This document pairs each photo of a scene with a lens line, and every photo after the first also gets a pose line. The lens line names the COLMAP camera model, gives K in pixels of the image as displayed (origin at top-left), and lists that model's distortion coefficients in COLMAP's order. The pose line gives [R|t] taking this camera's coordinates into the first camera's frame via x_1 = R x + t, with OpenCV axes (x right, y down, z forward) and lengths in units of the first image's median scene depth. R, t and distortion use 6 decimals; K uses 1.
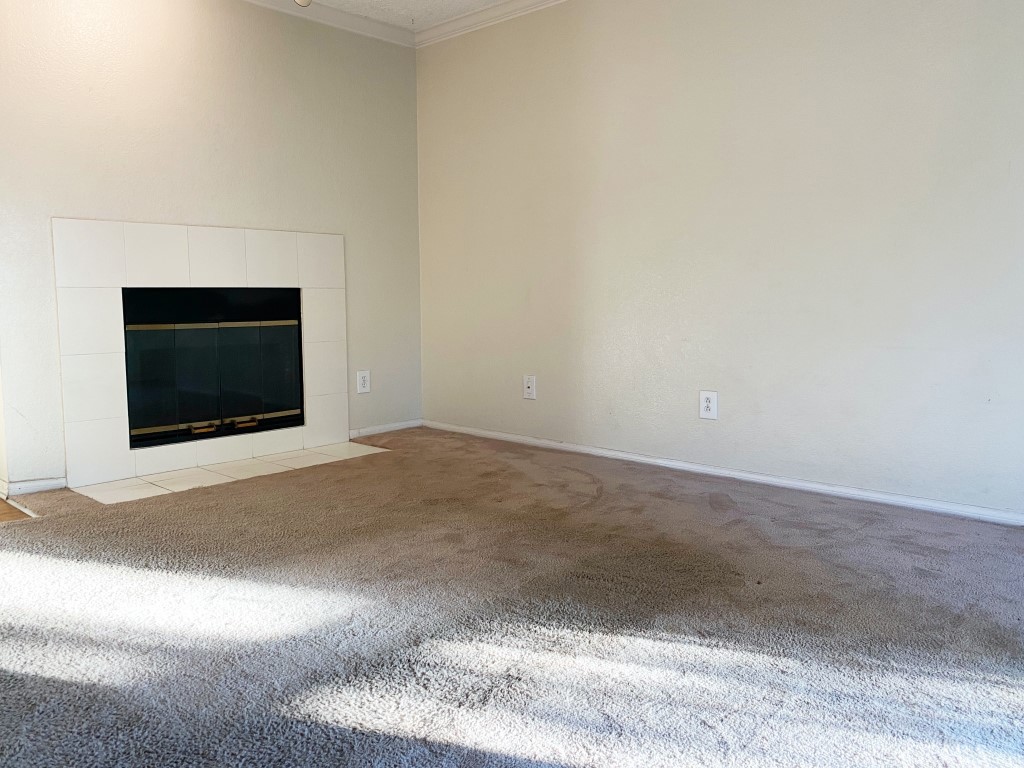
lens RADIAL K [[828.0, 0, 512.0], [0, 828.0, 384.0], [0, 0, 1]] dist [0.002046, 0.002923]
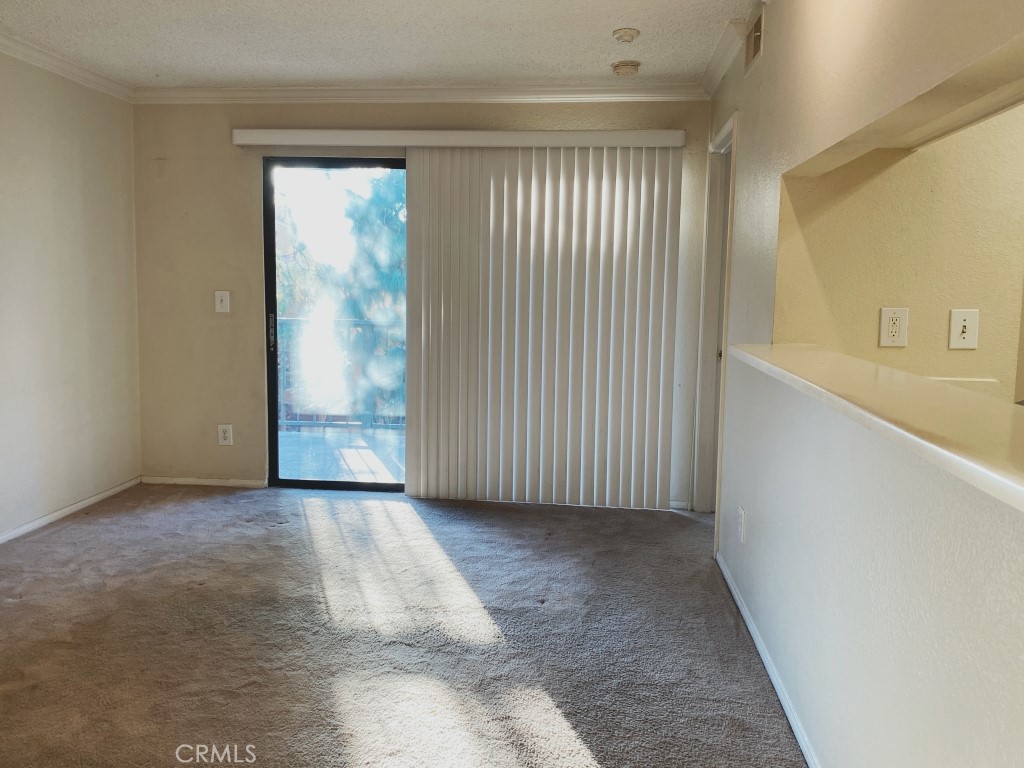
lens RADIAL K [[828.0, 0, 512.0], [0, 828.0, 384.0], [0, 0, 1]] dist [0.002046, 0.002923]
pose [[-0.607078, -0.101466, 0.788138, -1.350569], [0.071254, 0.980868, 0.181164, -0.390581], [-0.791441, 0.166139, -0.588234, 1.606437]]
